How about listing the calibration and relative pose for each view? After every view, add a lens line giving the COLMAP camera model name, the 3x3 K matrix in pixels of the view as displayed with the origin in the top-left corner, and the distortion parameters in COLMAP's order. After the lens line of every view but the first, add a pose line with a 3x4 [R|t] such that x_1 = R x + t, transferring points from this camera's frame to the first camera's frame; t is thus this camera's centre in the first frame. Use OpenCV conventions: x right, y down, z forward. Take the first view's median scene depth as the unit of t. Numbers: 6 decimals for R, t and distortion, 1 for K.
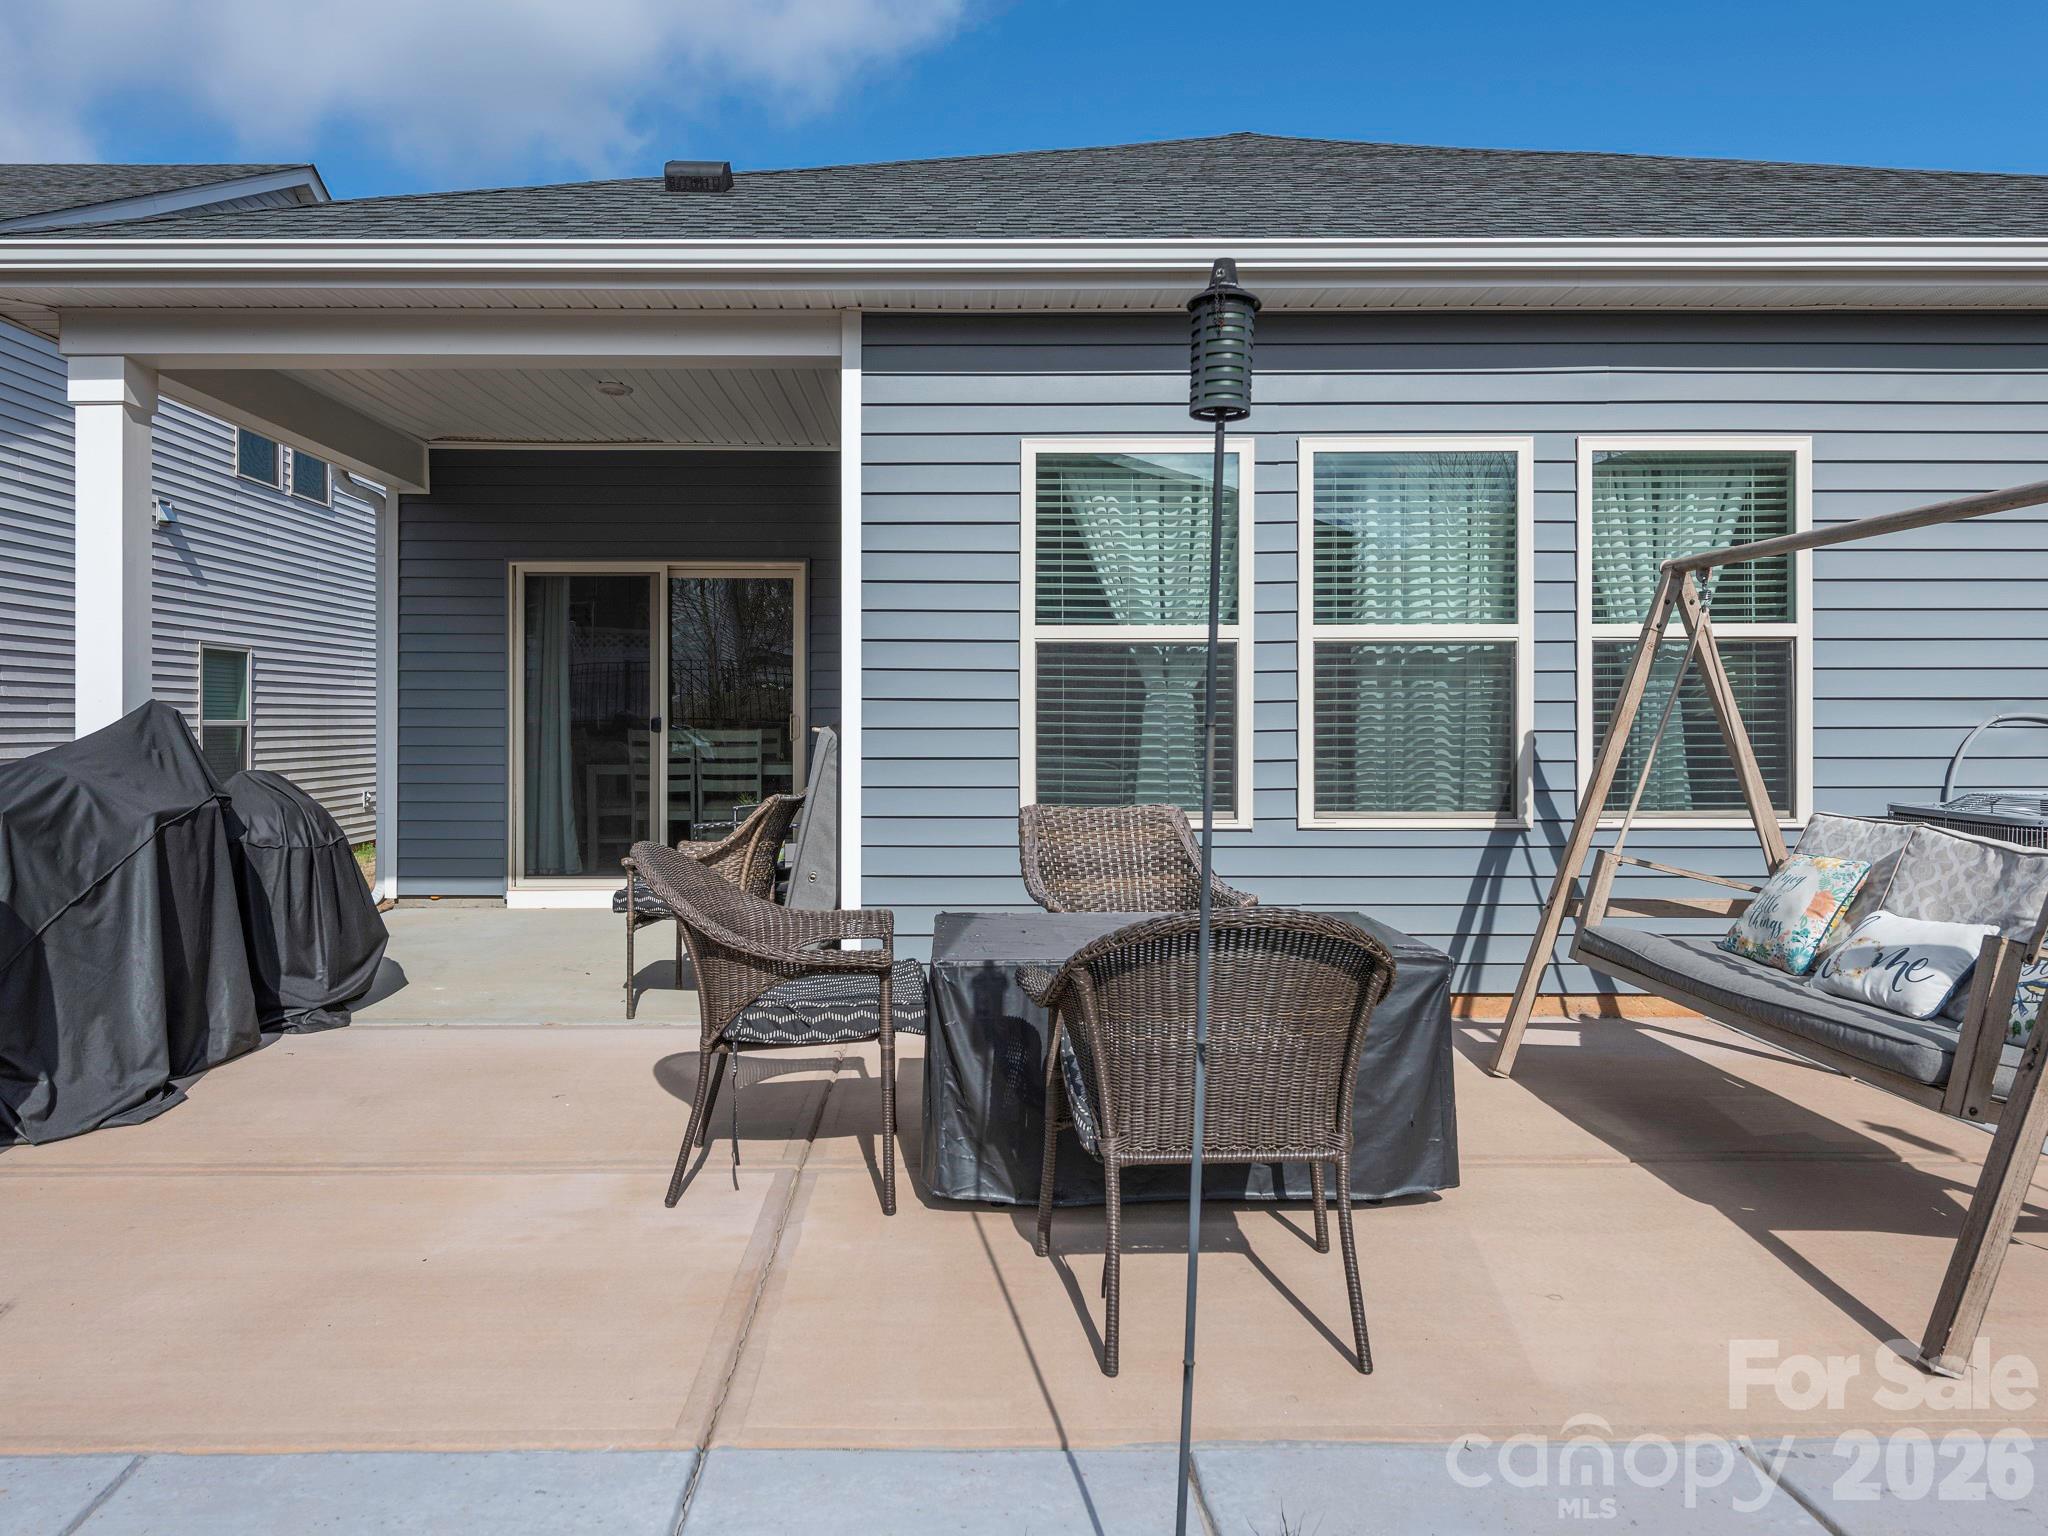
lens RADIAL K [[1216.4, 0, 1016.9], [0, 1216.4, 725.0], [0, 0, 1]] dist [0.019217, -0.000845]
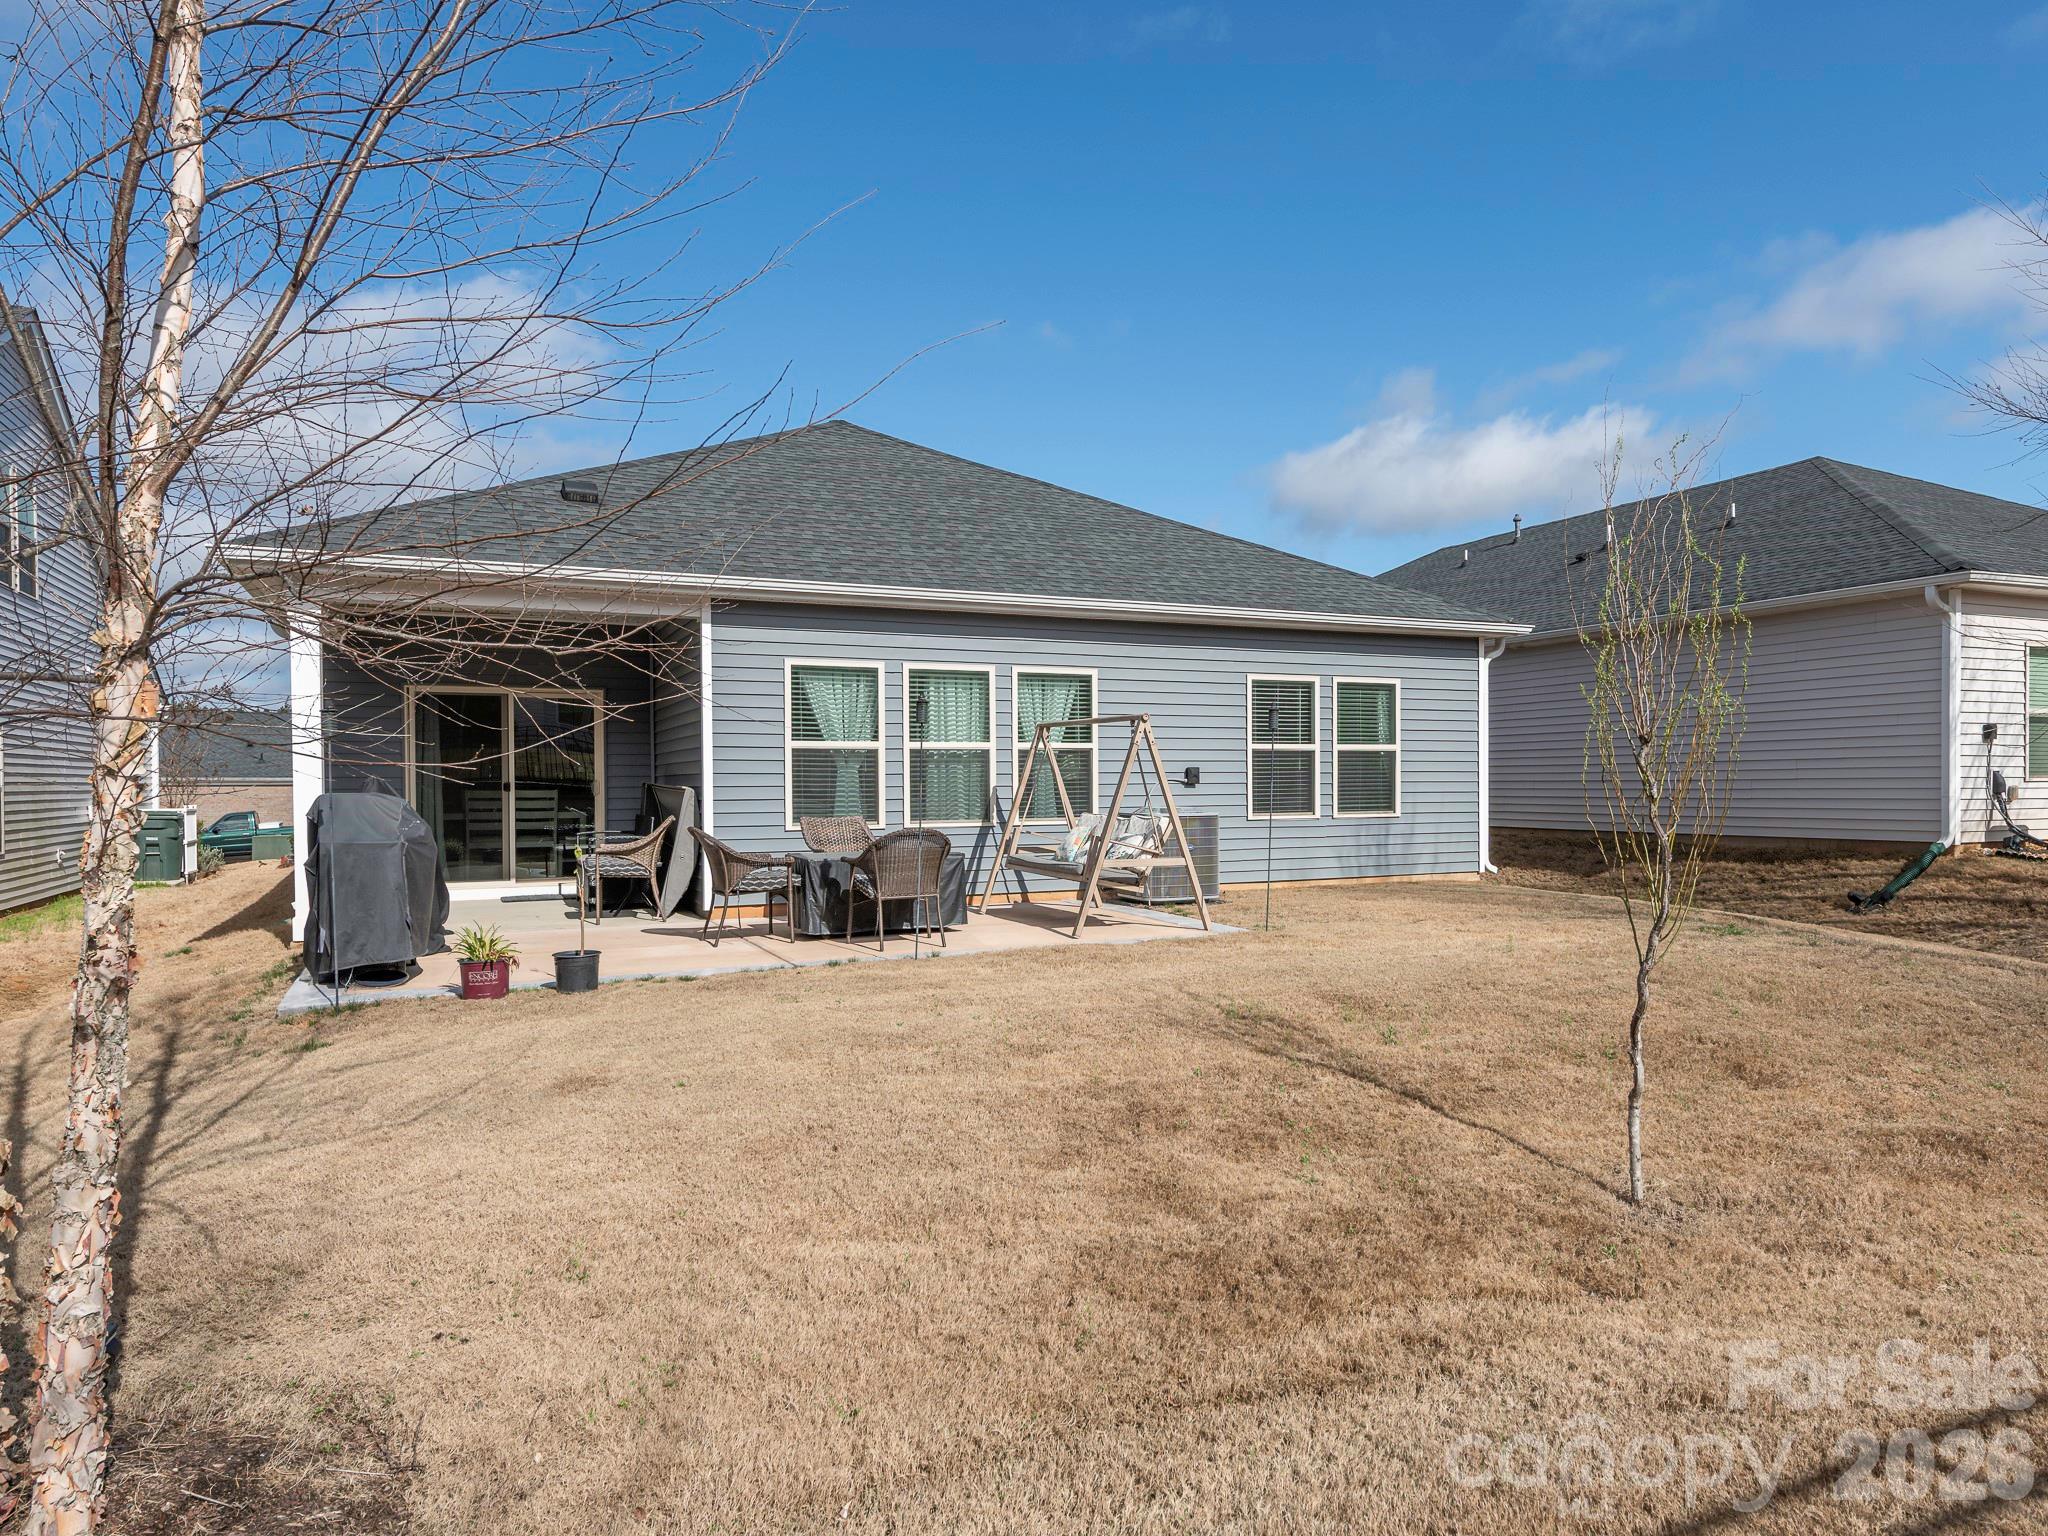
lens RADIAL K [[1211.1, 0, 1024.0], [0, 1211.1, 768.0], [0, 0, 1]] dist [-0.000264, -0.000115]
pose [[0.924572, 0.000310, 0.381007, -0.444920], [0.006191, 0.999855, -0.015836, 0.007086], [-0.380956, 0.017000, 0.924437, -1.252457]]
